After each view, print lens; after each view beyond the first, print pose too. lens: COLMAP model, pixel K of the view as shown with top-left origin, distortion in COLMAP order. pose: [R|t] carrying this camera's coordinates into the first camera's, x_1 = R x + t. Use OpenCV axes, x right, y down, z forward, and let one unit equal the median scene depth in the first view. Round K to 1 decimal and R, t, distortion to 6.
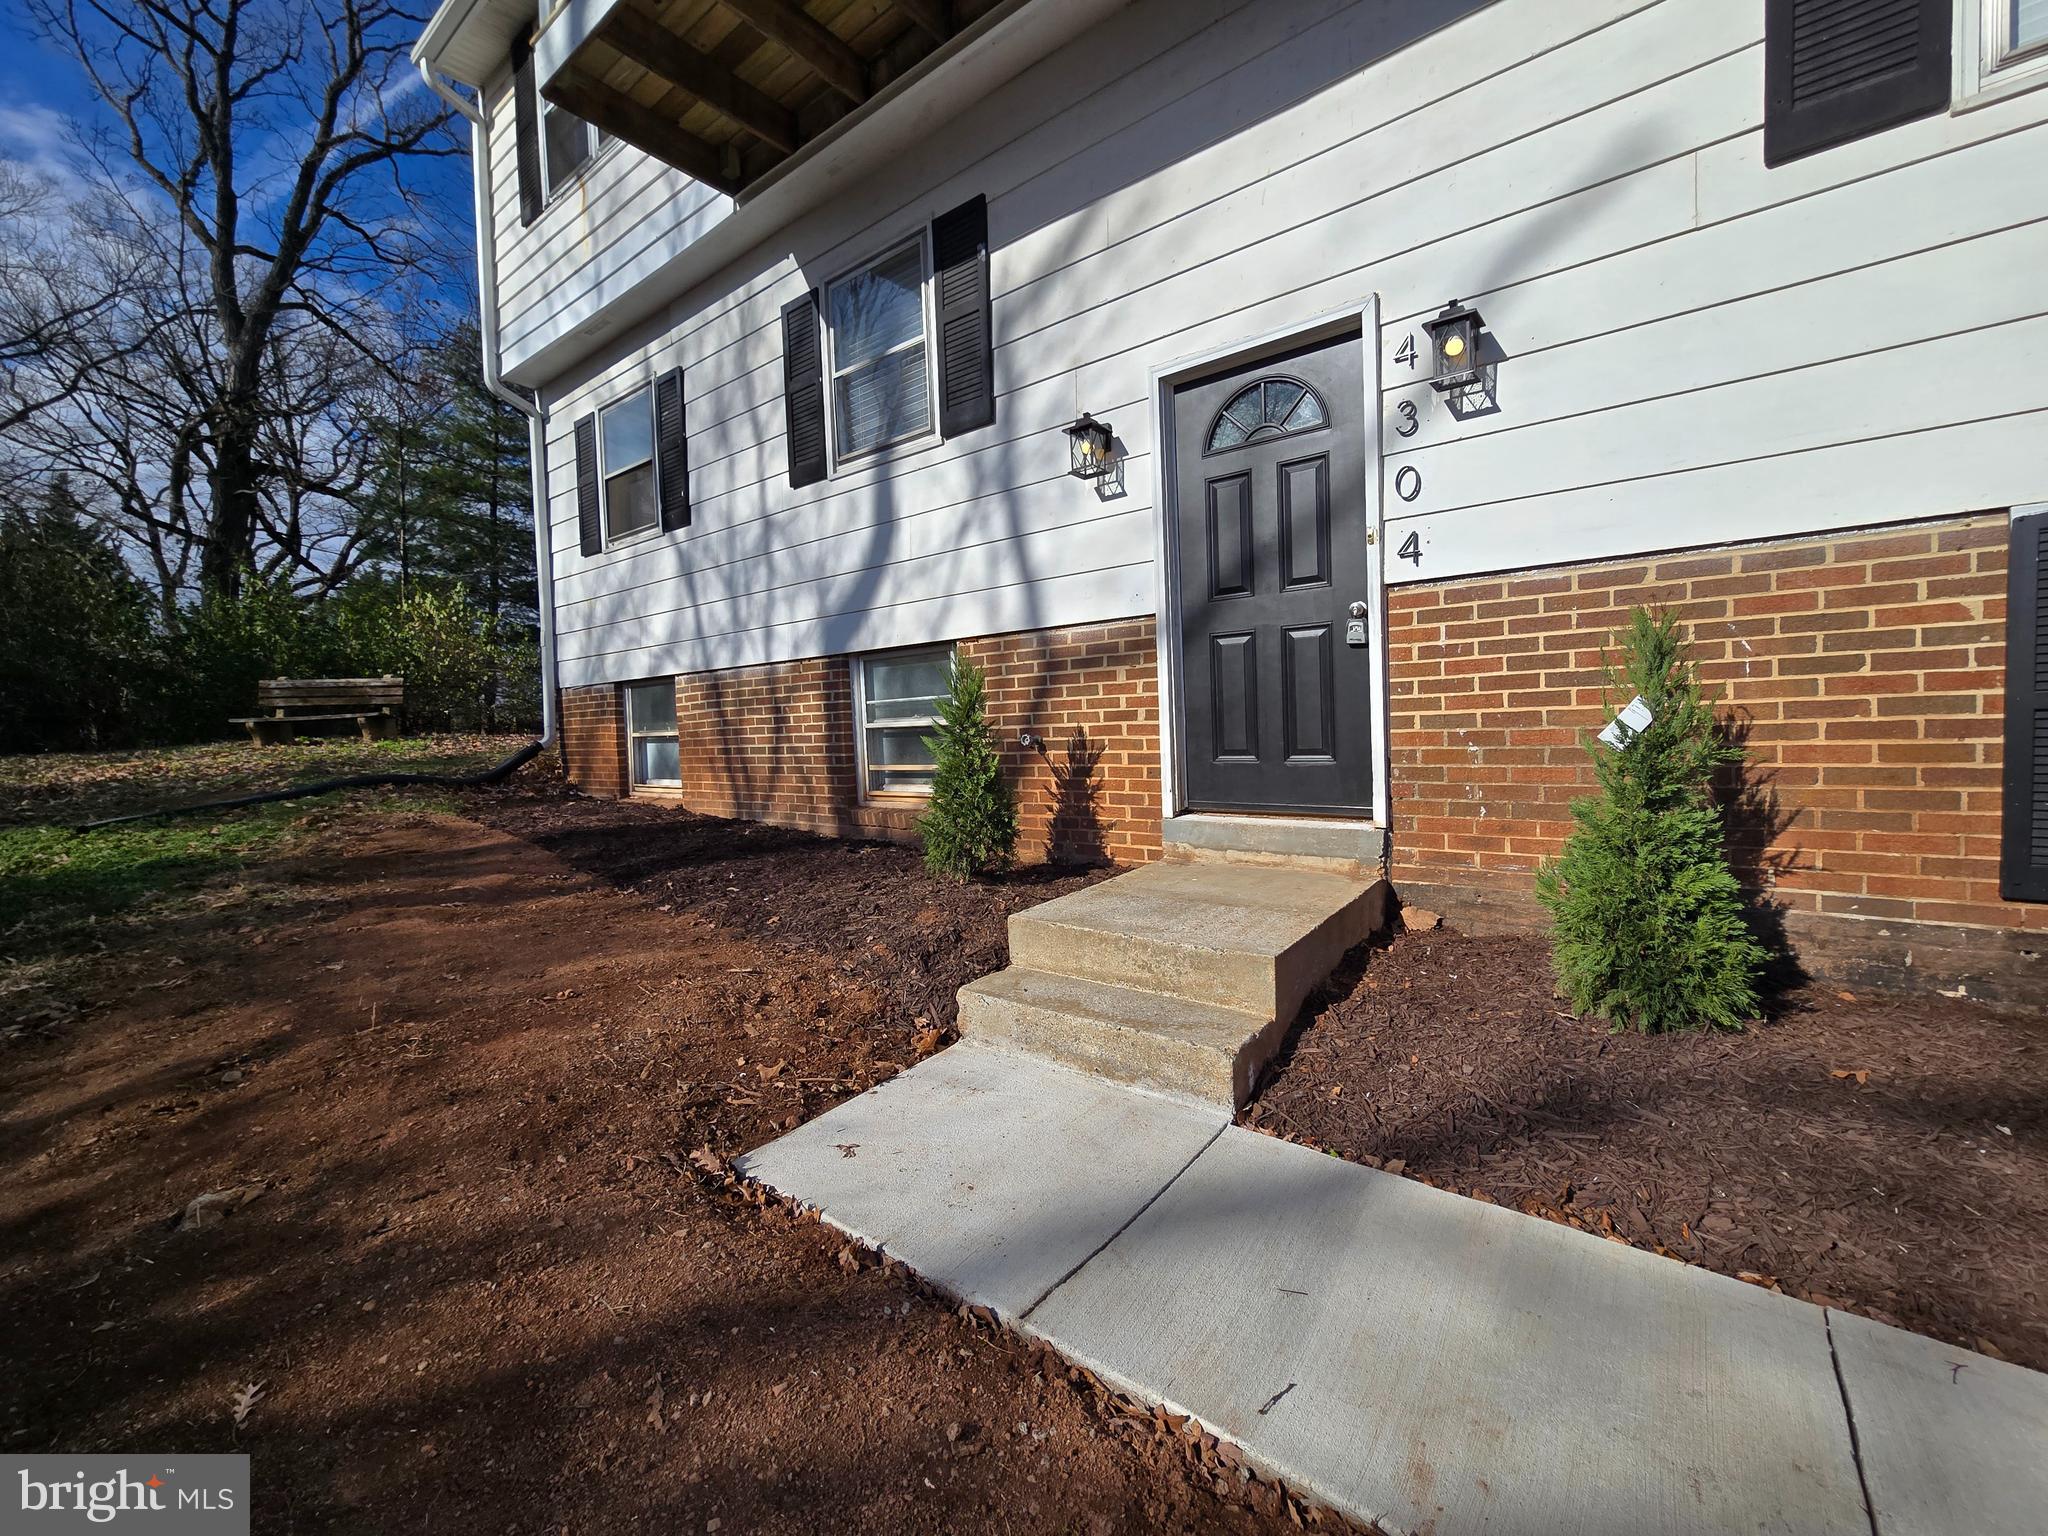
lens RADIAL K [[828.0, 0, 1018.8], [0, 828.0, 729.8], [0, 0, 1]] dist [-0.003793, -0.000023]
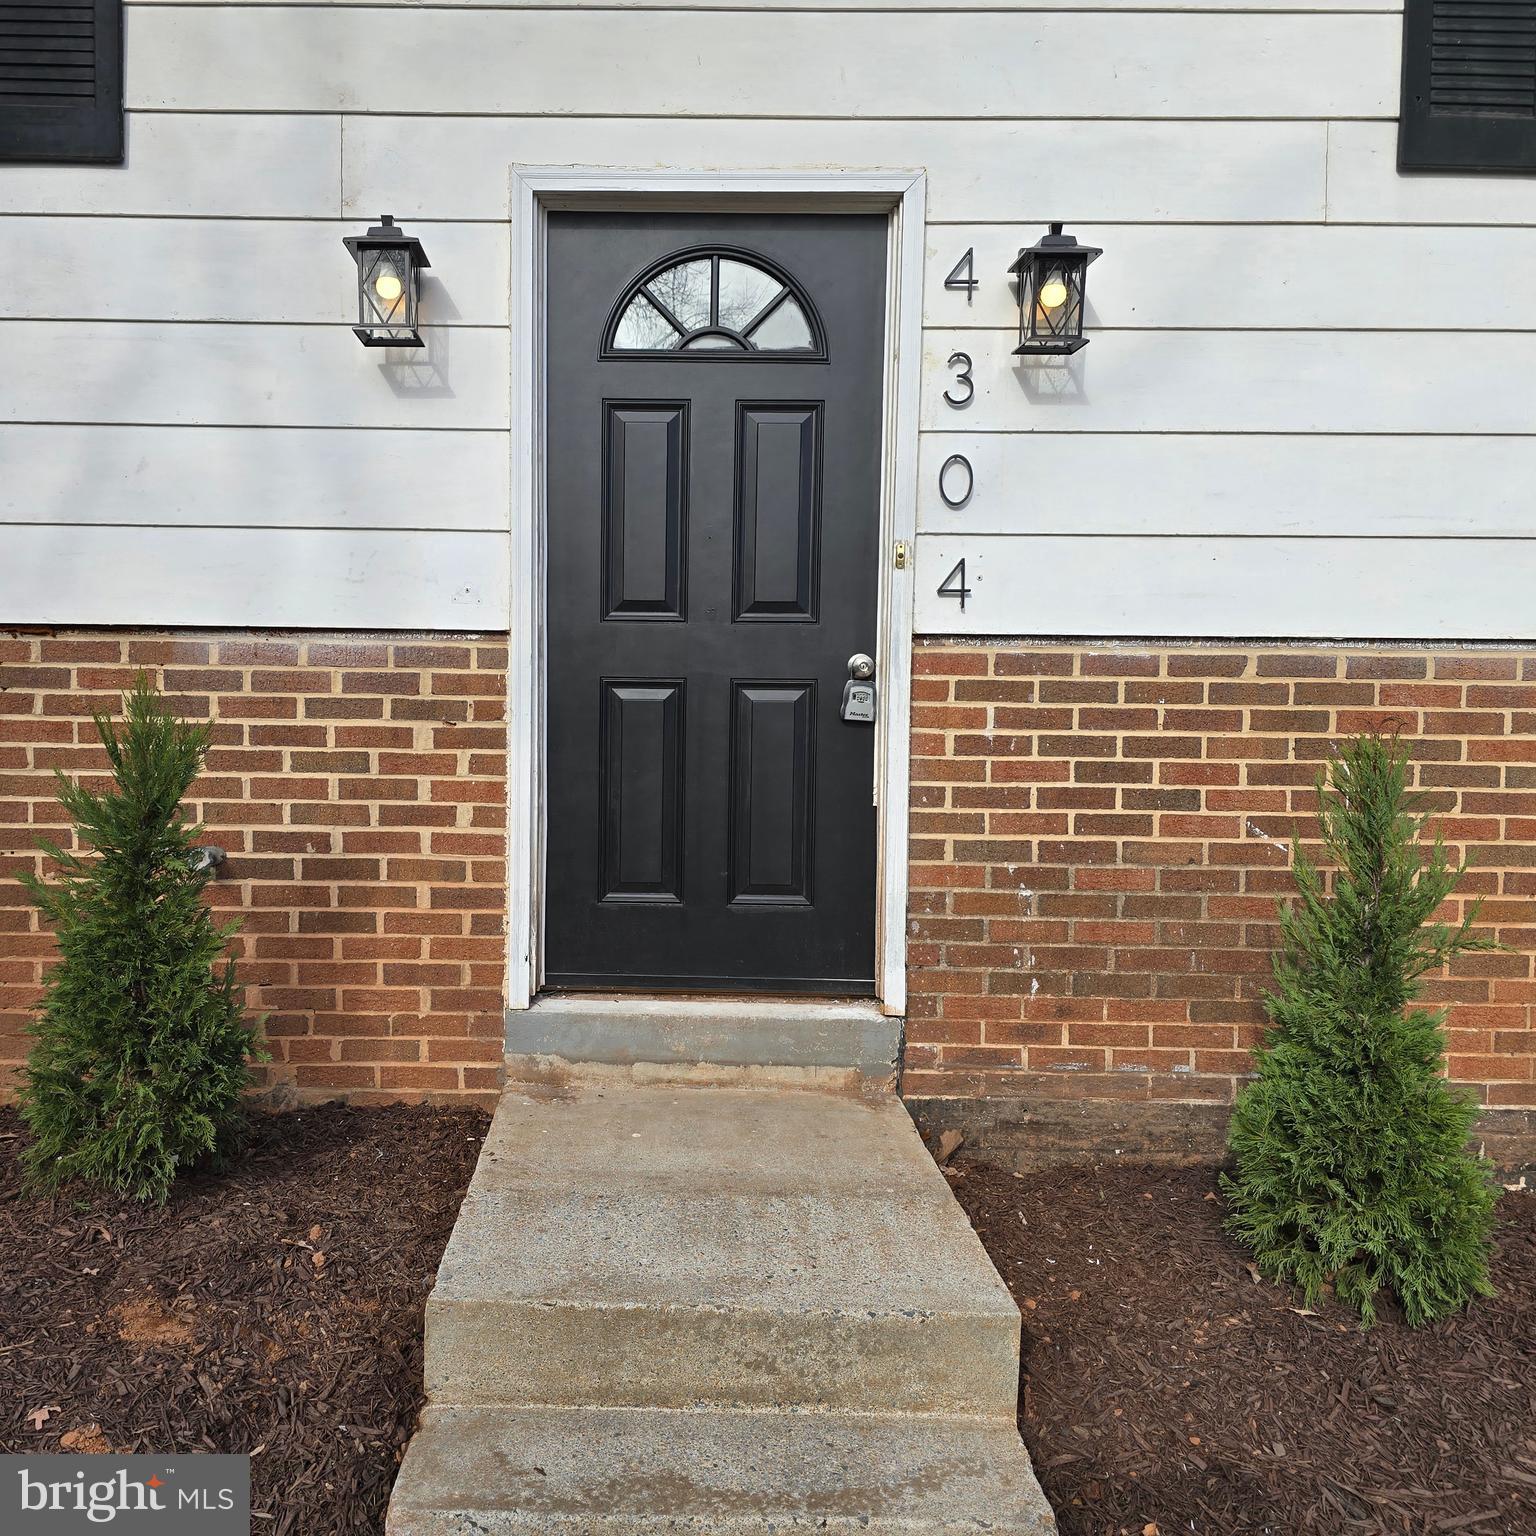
lens RADIAL K [[1350.3, 0, 764.6], [0, 1350.3, 776.2], [0, 0, 1]] dist [0.048185, -0.042433]
pose [[0.797915, 0.027678, 0.602134, -0.280637], [-0.034812, 0.999394, 0.000192, -0.063759], [-0.601764, -0.021115, 0.798395, 0.241192]]
